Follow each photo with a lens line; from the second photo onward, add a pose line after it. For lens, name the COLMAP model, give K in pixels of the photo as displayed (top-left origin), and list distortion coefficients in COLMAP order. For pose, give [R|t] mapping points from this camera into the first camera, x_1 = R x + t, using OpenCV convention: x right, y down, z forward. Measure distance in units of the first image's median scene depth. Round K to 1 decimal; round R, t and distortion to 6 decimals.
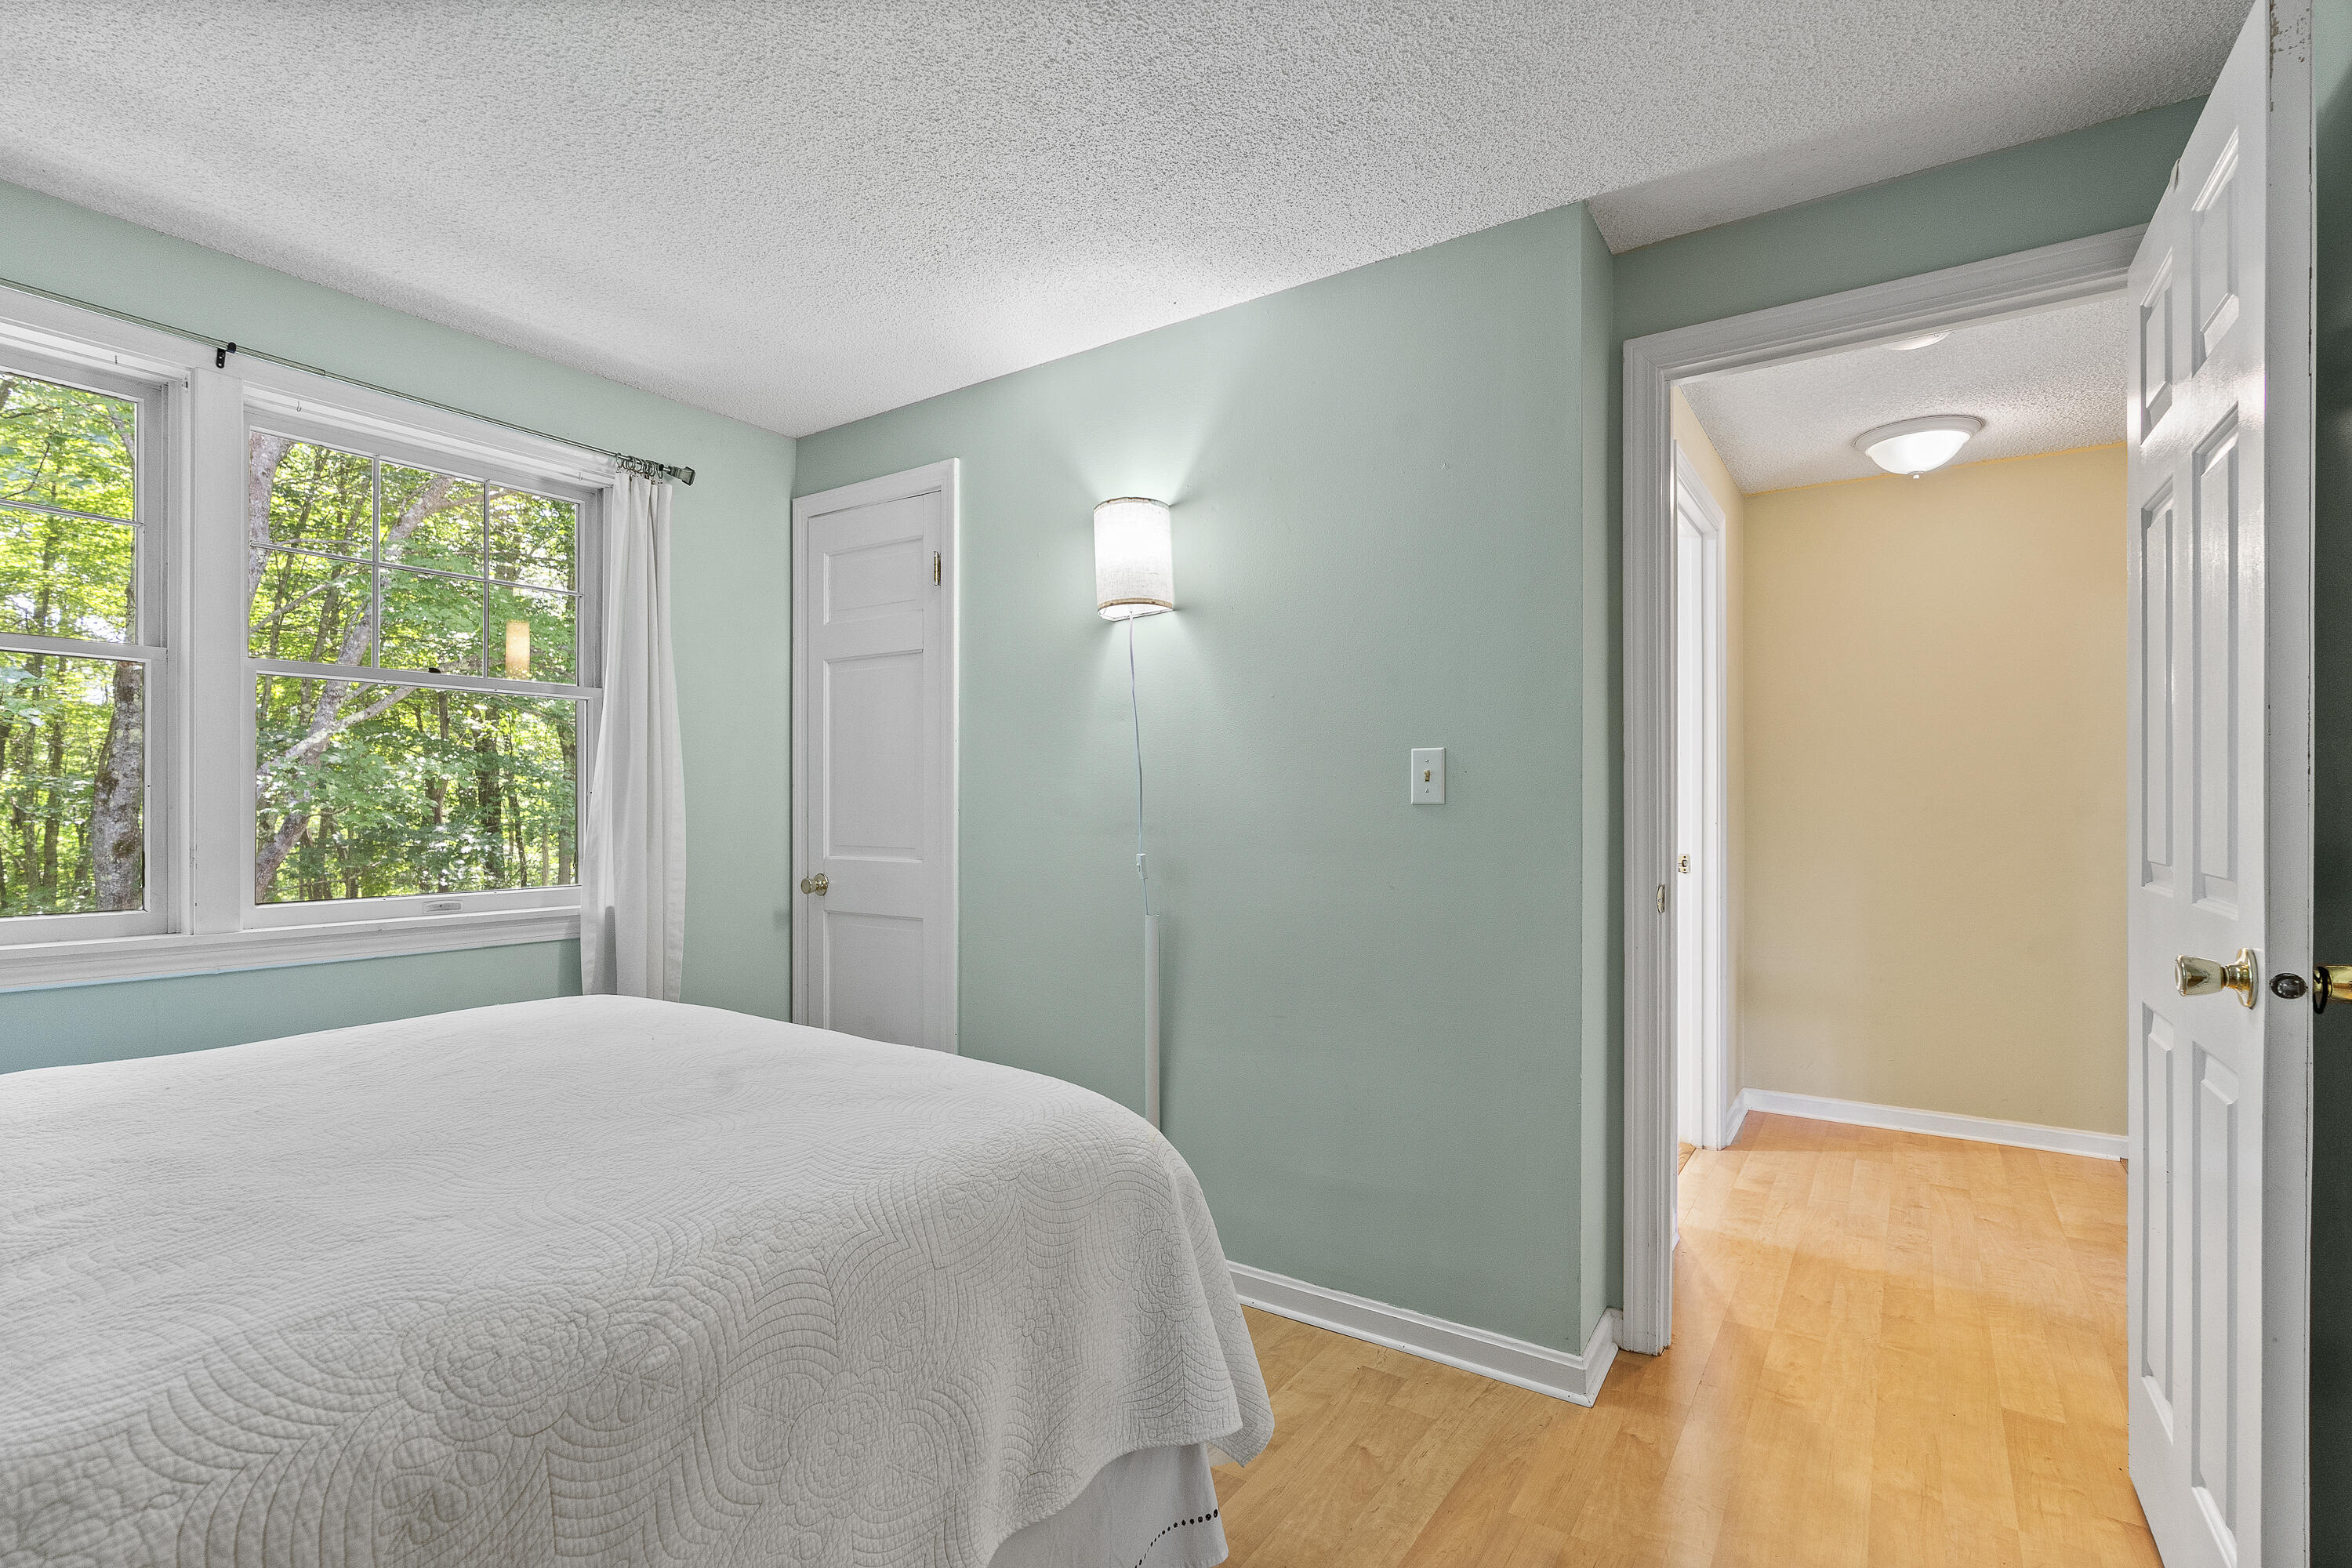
lens RADIAL K [[1074.8, 0, 1176.5], [0, 1074.8, 817.8], [0, 0, 1]] dist [-0.007085, 0.000314]
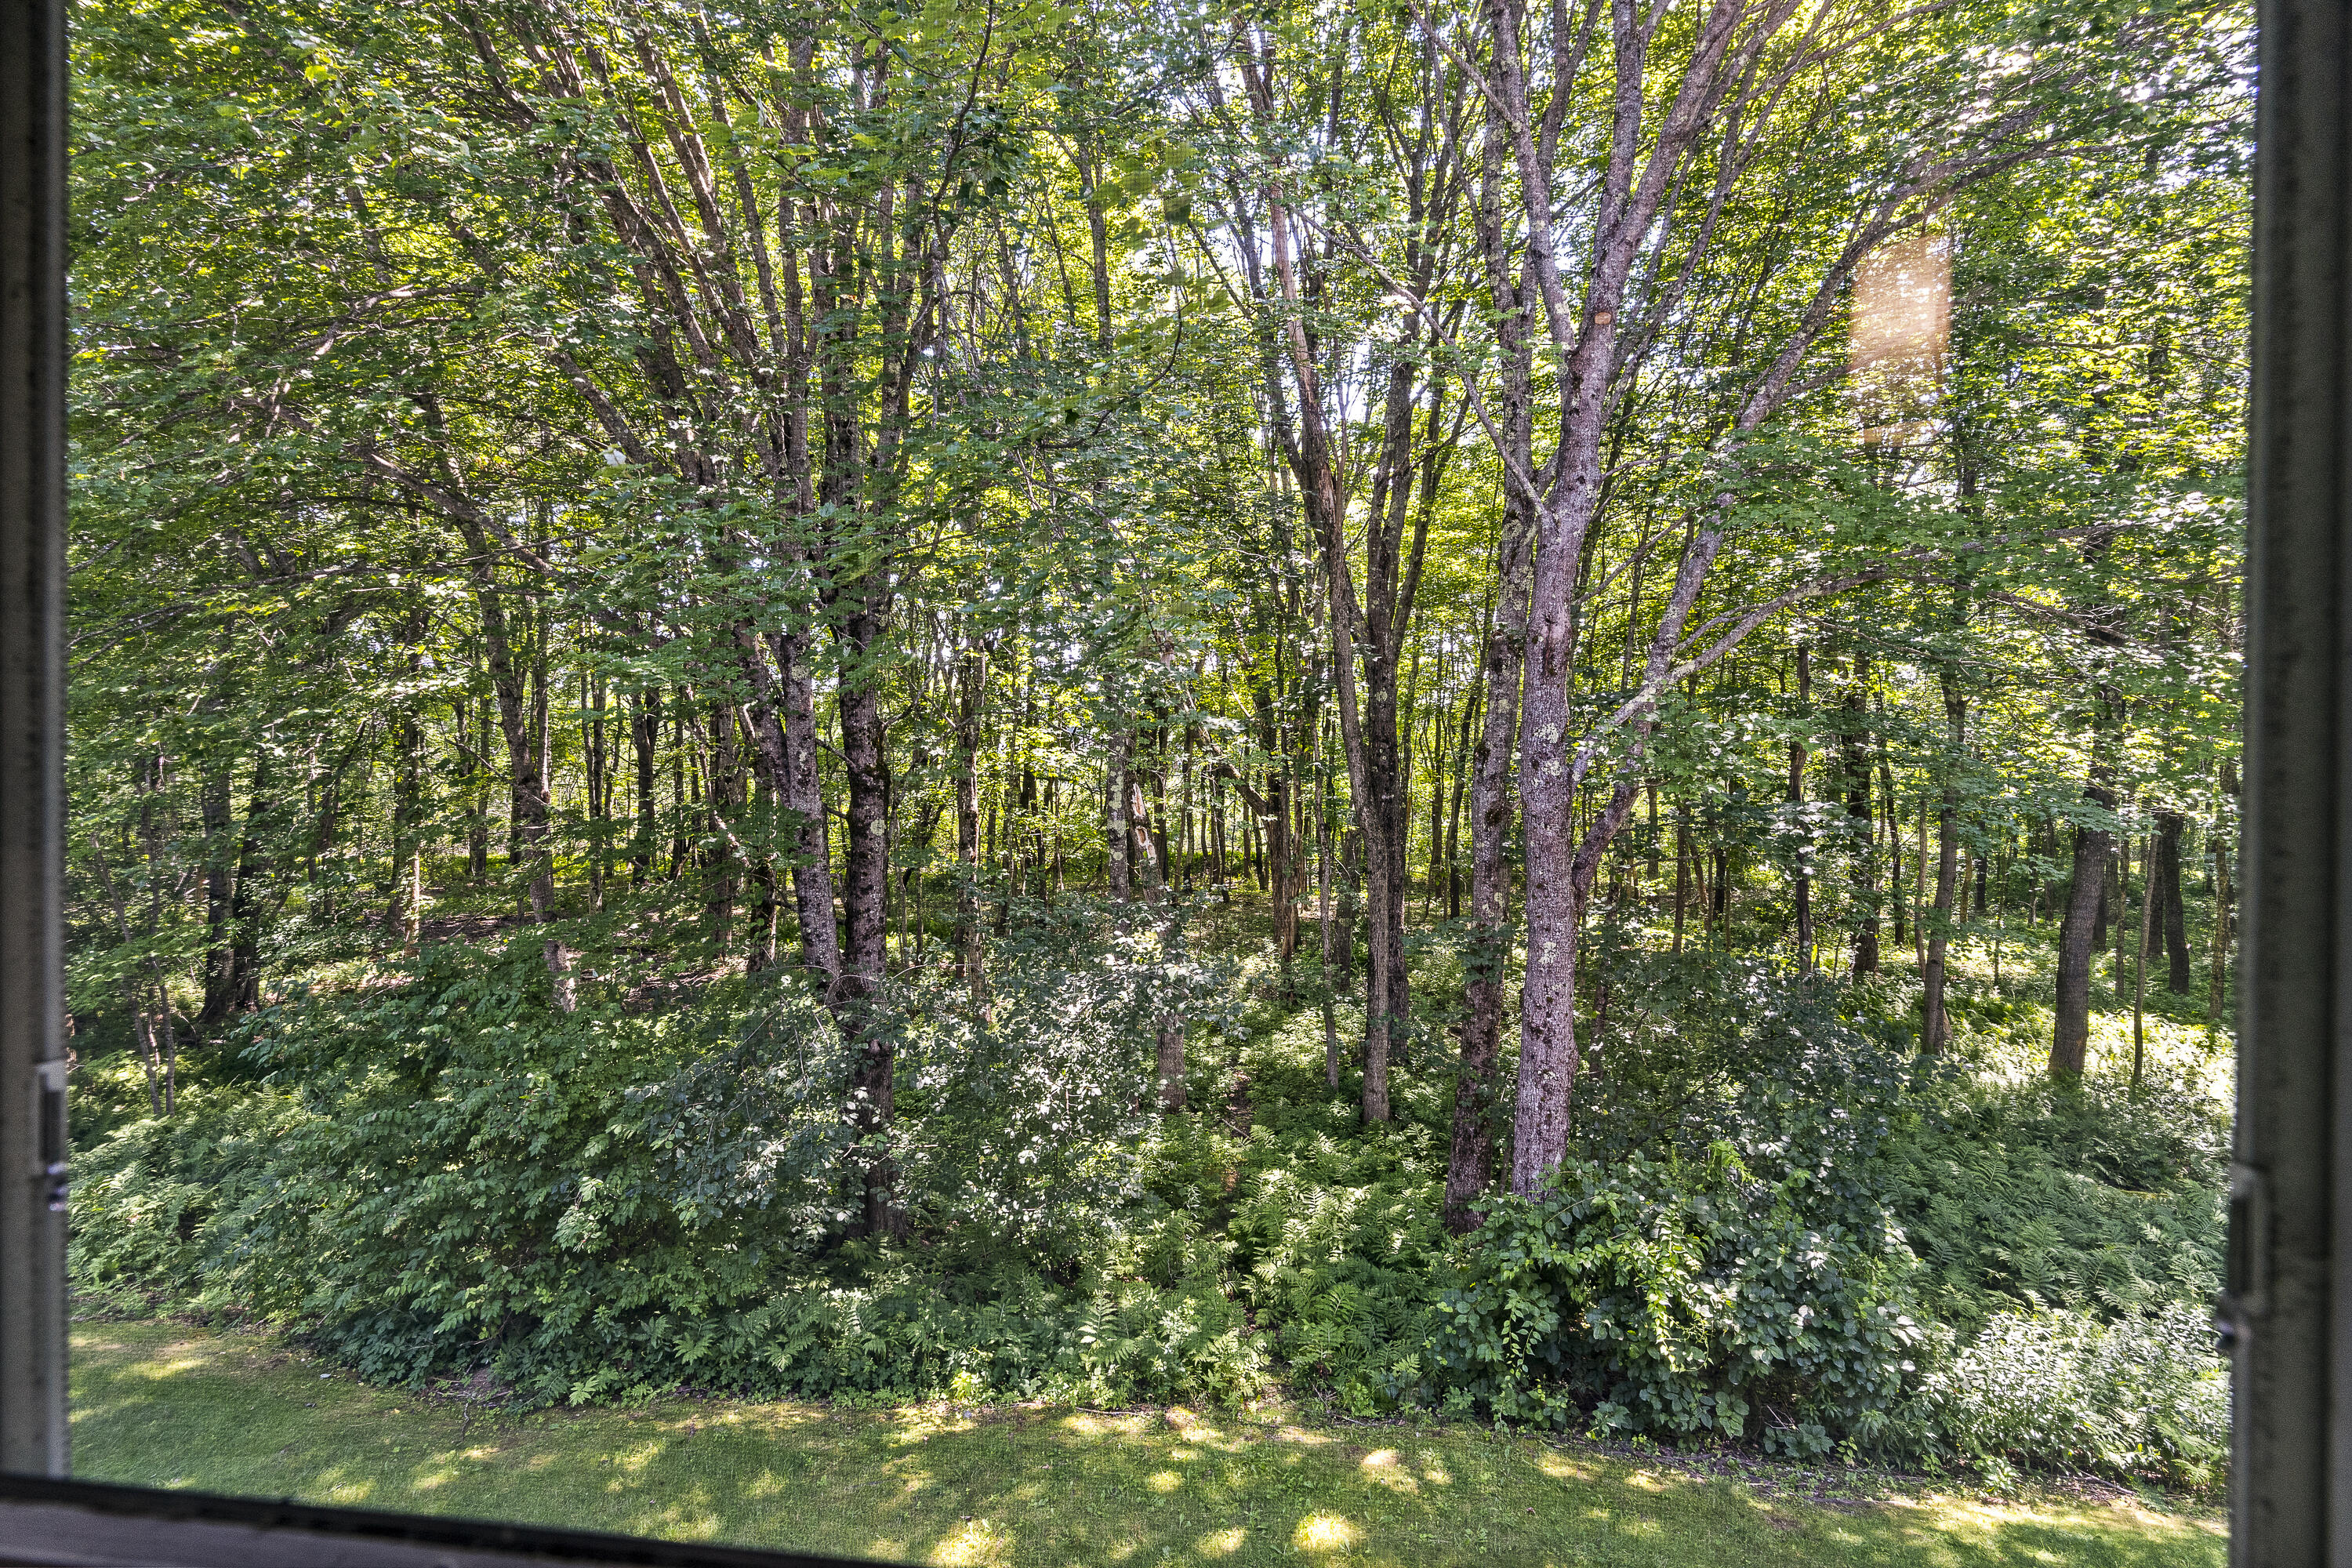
lens RADIAL K [[1151.6, 0, 1174.4], [0, 1151.6, 786.1], [0, 0, 1]] dist [-0.004813, 0.001891]
pose [[0.444708, 0.010859, -0.895610, -0.070363], [-0.014394, 0.999884, 0.004976, -0.000931], [0.895560, 0.010678, 0.444812, 0.120226]]
